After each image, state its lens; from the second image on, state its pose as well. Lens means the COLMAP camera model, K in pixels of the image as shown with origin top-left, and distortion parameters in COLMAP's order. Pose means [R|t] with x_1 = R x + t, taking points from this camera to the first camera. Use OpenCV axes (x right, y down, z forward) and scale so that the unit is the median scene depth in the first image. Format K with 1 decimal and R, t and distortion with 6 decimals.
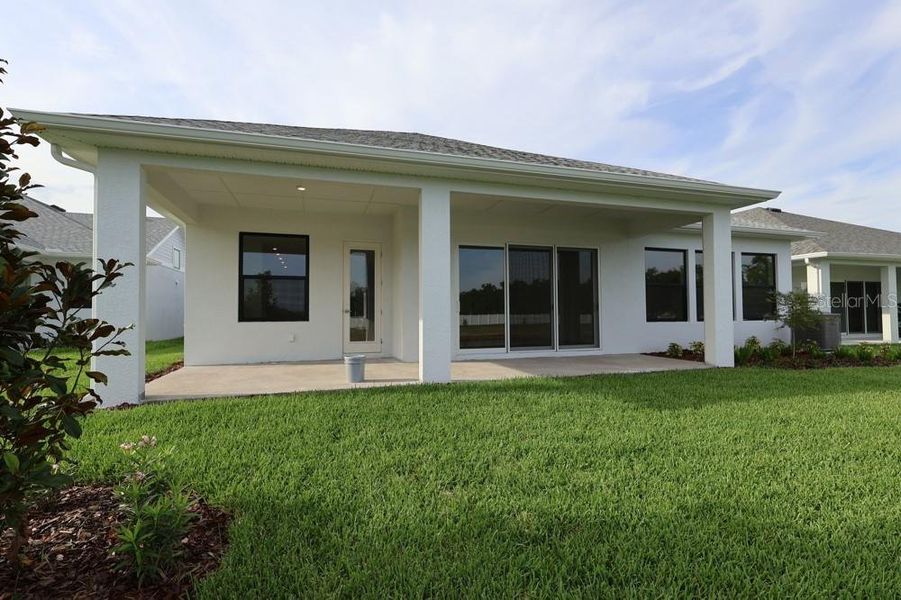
lens RADIAL K [[411.9, 0, 445.2], [0, 411.9, 302.0], [0, 0, 1]] dist [-0.001119, 0.000132]
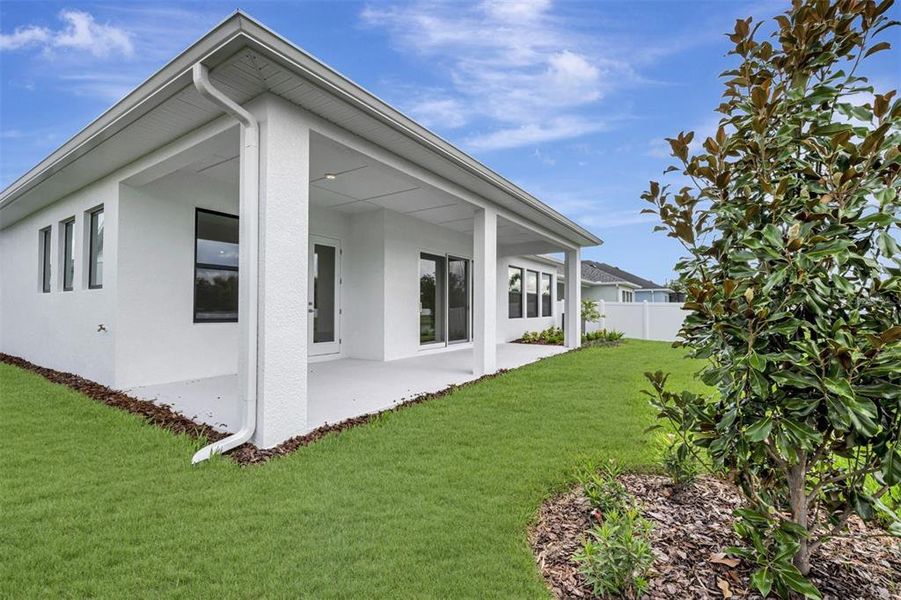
lens RADIAL K [[411.9, 0, 446.9], [0, 411.9, 301.9], [0, 0, 1]] dist [-0.001119, 0.000132]
pose [[0.765928, 0.018968, 0.642647, -0.604261], [-0.015874, 0.999818, -0.010591, 0.008453], [-0.642731, -0.002089, 0.766089, 0.098056]]
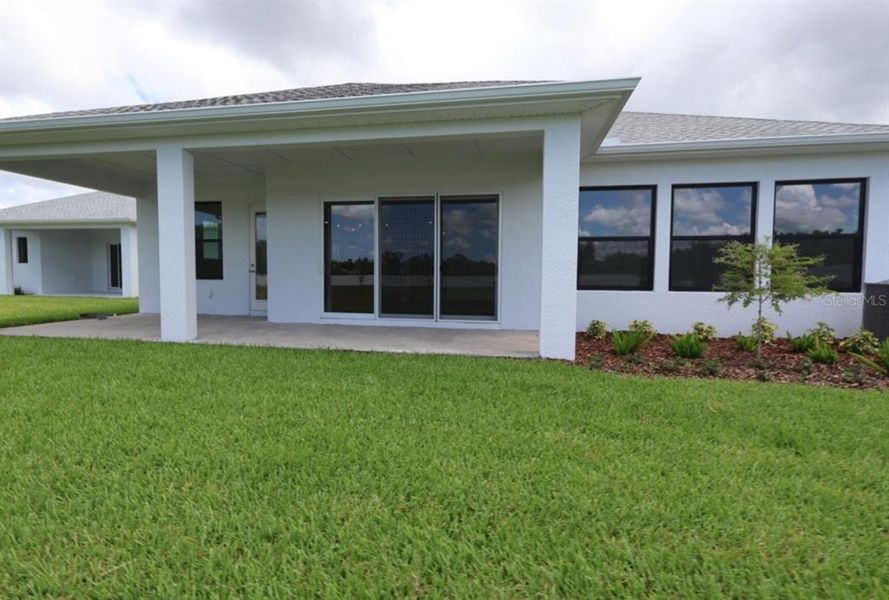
lens RADIAL K [[423.5, 0, 439.2], [0, 423.5, 297.0], [0, 0, 1]] dist [0.000109, -0.000203]
pose [[0.889173, 0.037975, -0.455993, 0.688546], [0.000072, 0.996539, 0.083131, -0.001679], [0.457572, -0.073950, 0.886092, 0.246589]]
